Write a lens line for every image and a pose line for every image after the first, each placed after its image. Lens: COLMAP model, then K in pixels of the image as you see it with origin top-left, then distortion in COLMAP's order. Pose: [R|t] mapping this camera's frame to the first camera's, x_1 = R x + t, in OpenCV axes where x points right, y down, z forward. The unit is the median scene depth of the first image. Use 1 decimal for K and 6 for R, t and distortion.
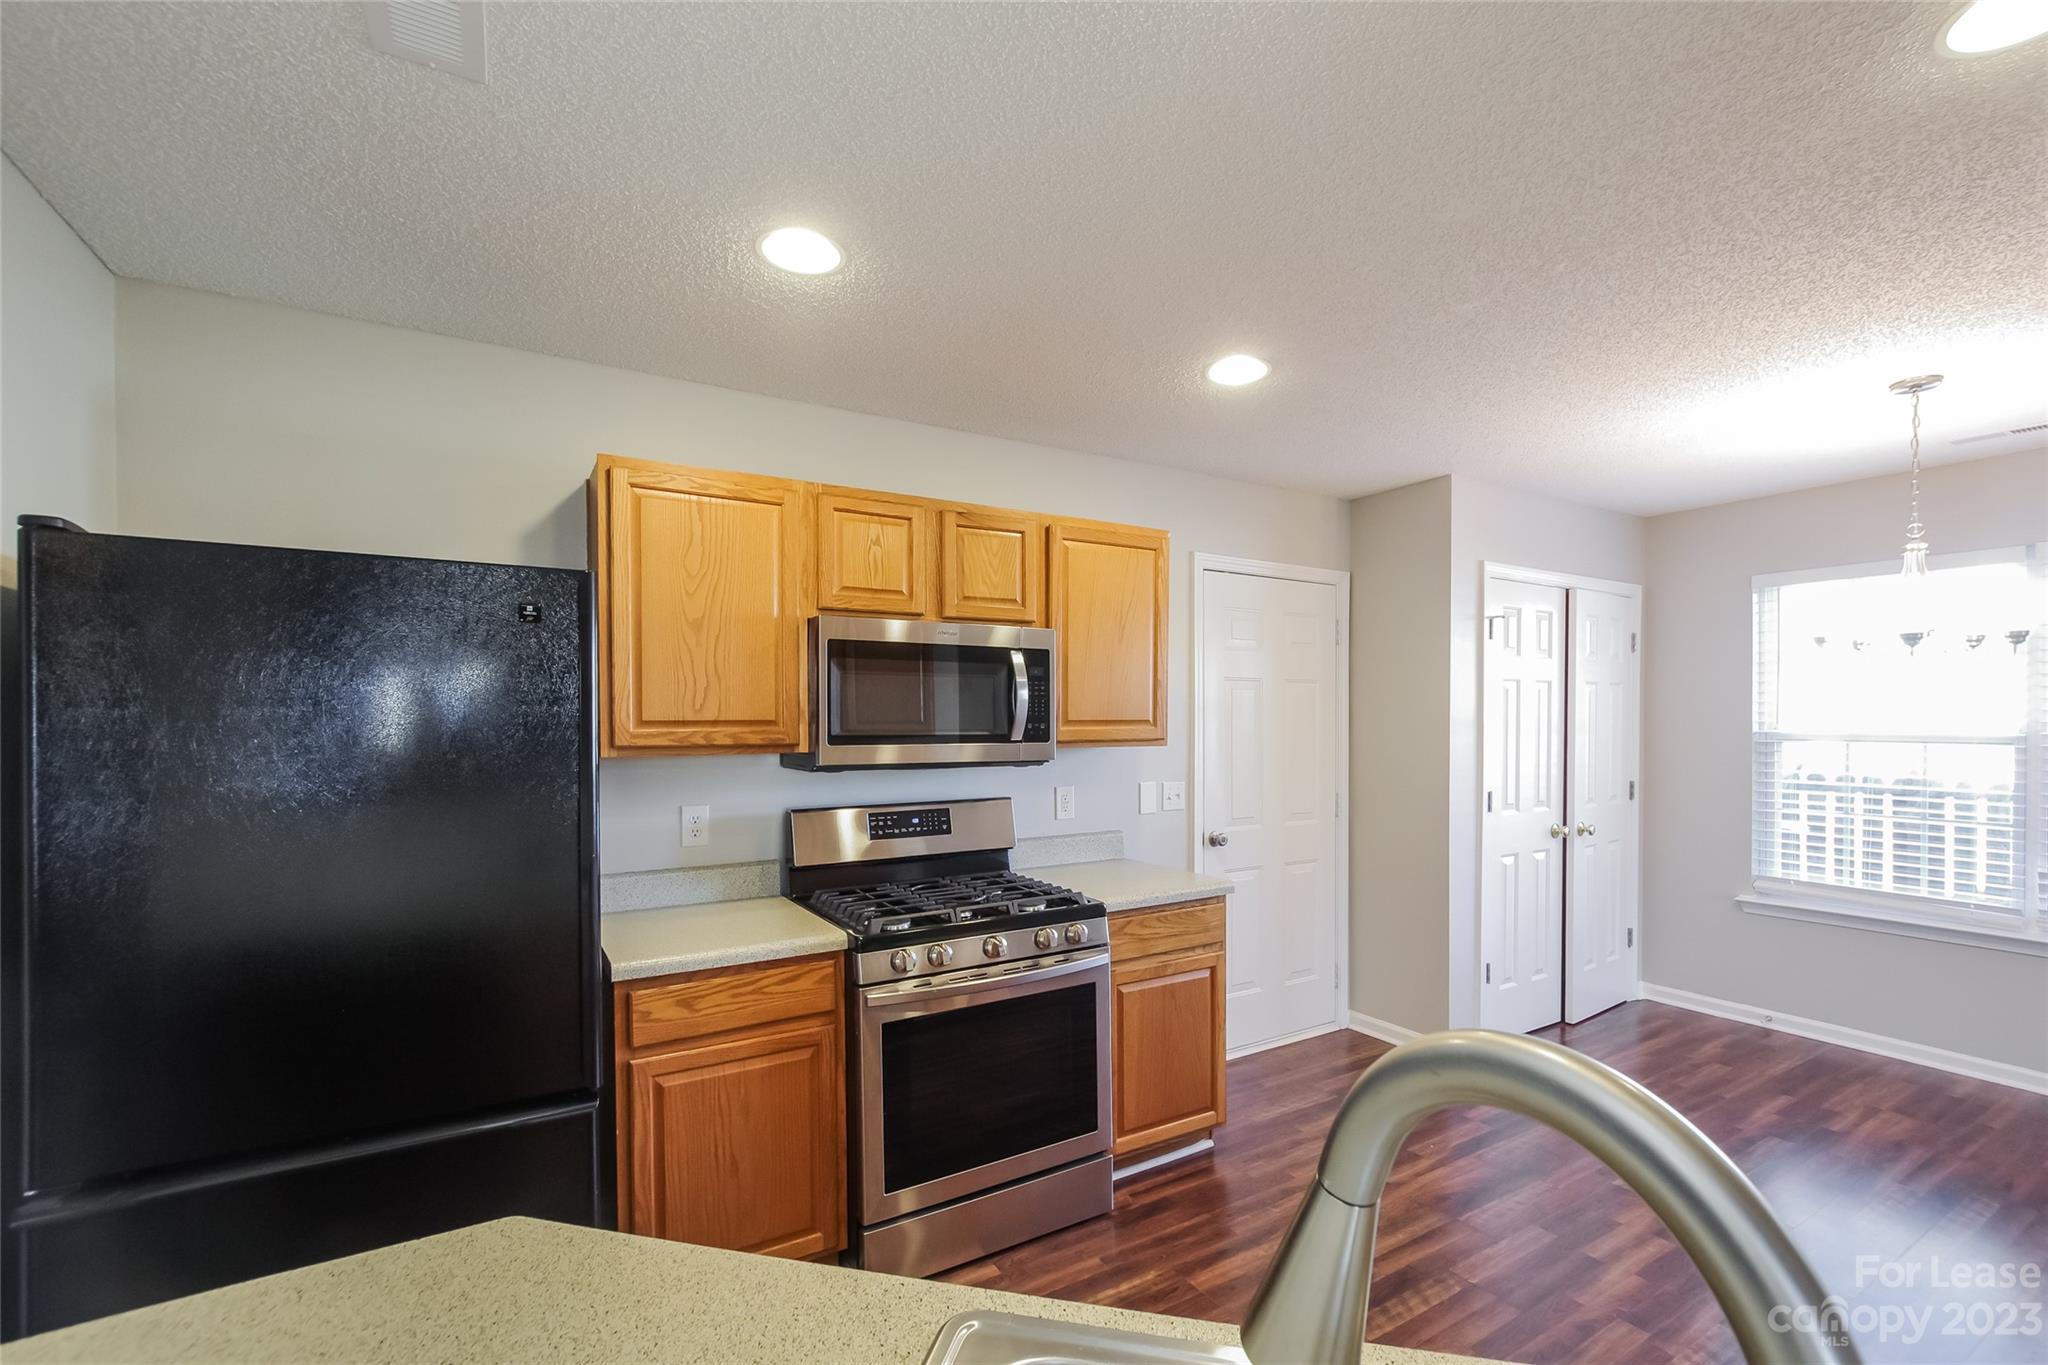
lens RADIAL K [[900.5, 0, 1027.9], [0, 900.5, 694.4], [0, 0, 1]] dist [-0.000362, 0.000028]
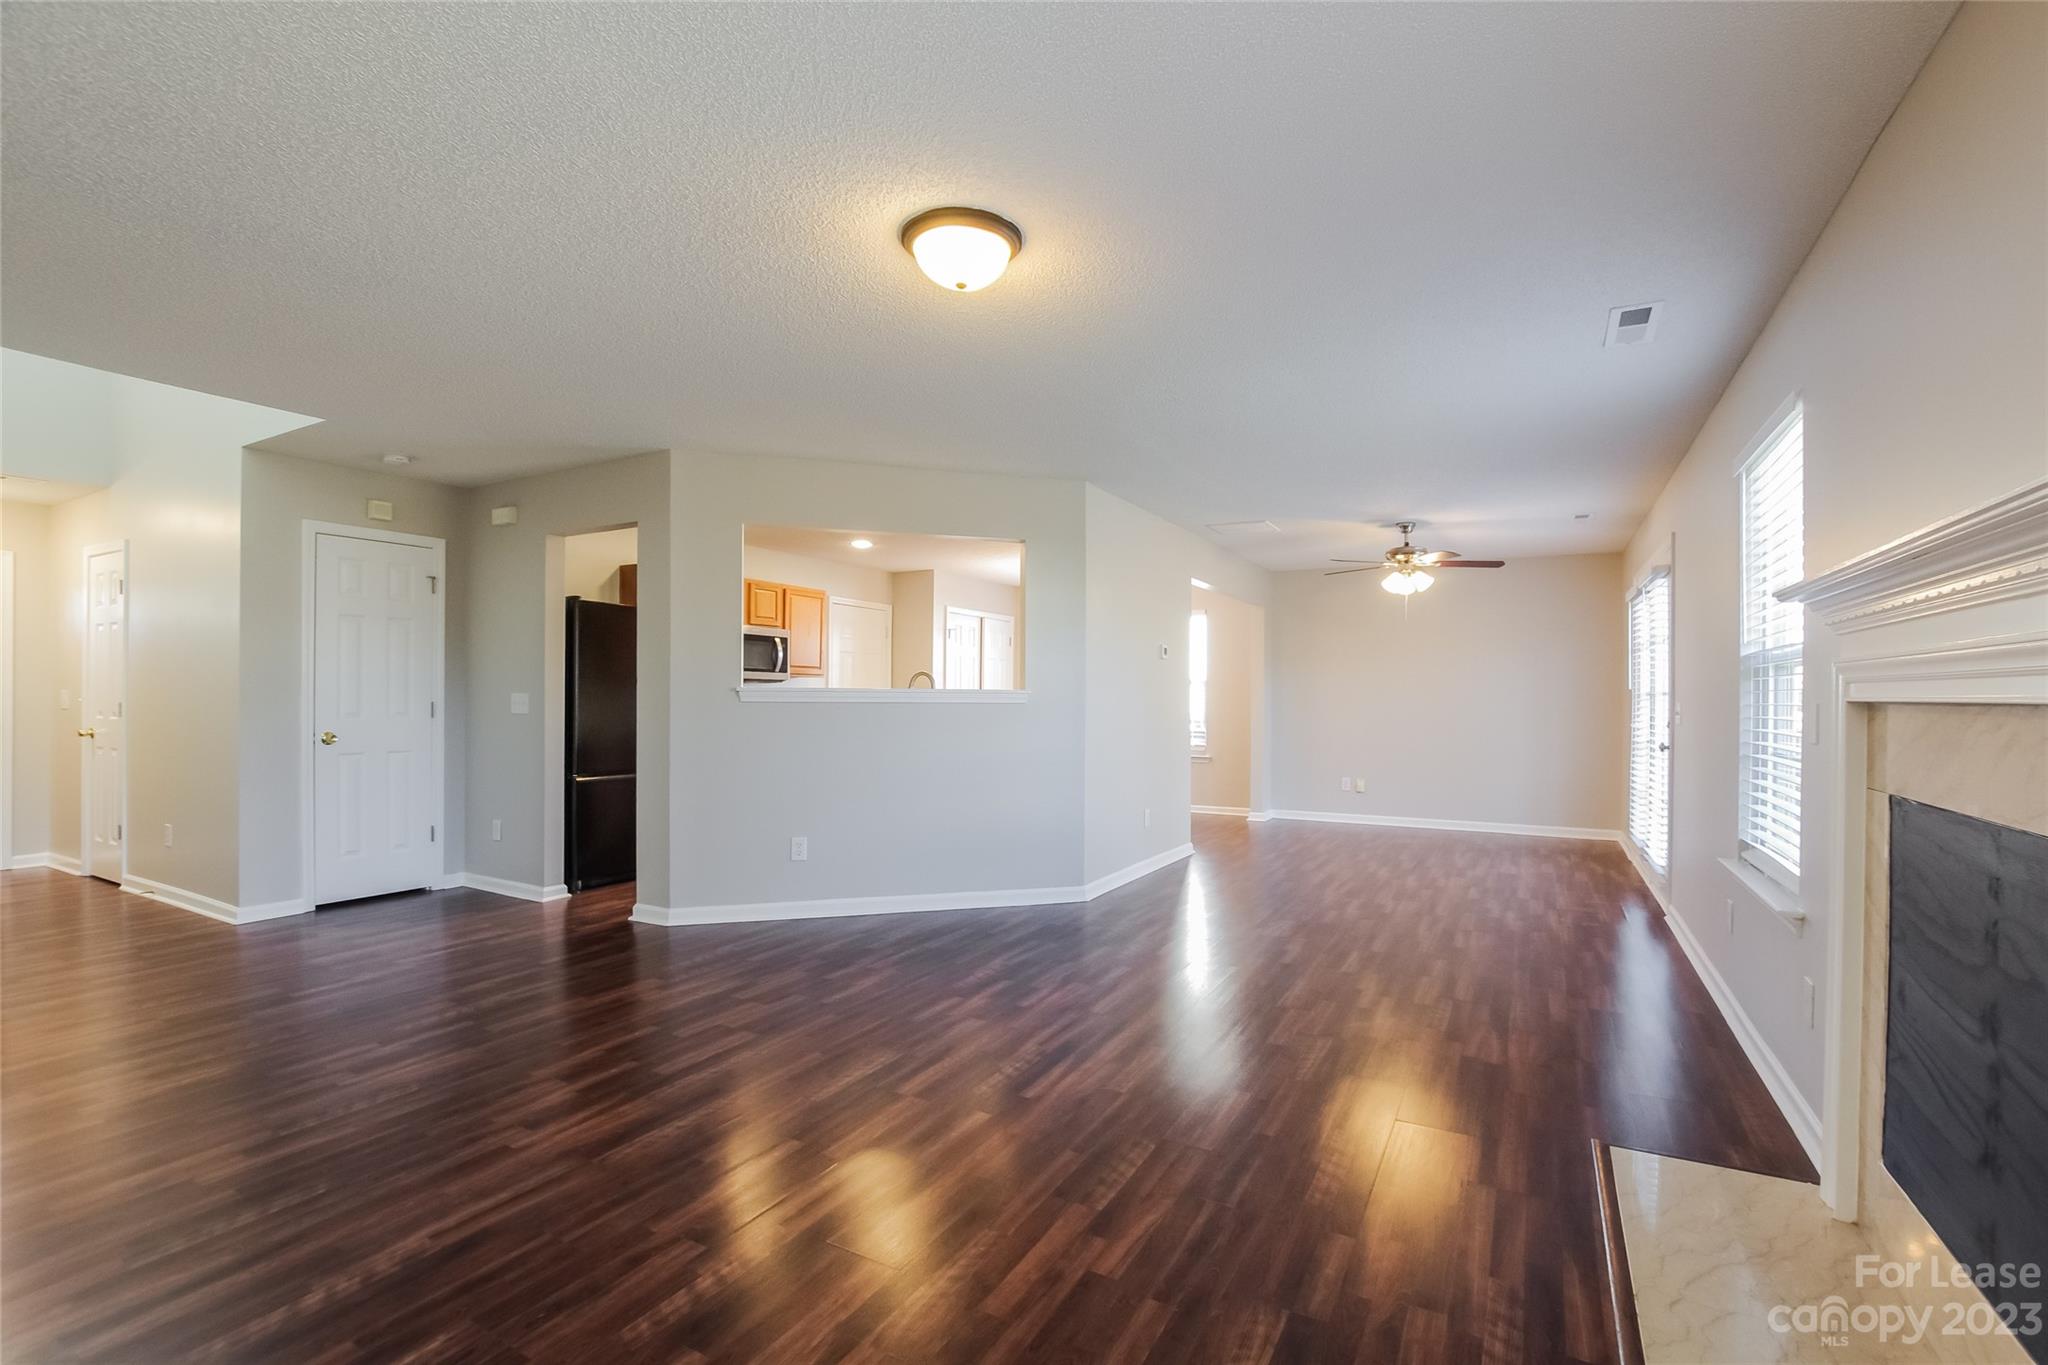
lens RADIAL K [[900.5, 0, 1022.1], [0, 900.5, 684.9], [0, 0, 1]] dist [-0.000362, 0.000028]
pose [[0.870361, 0.009646, 0.492320, -0.634633], [-0.014118, 0.999886, 0.005369, 0.059833], [-0.492212, -0.011623, 0.870398, -1.519779]]
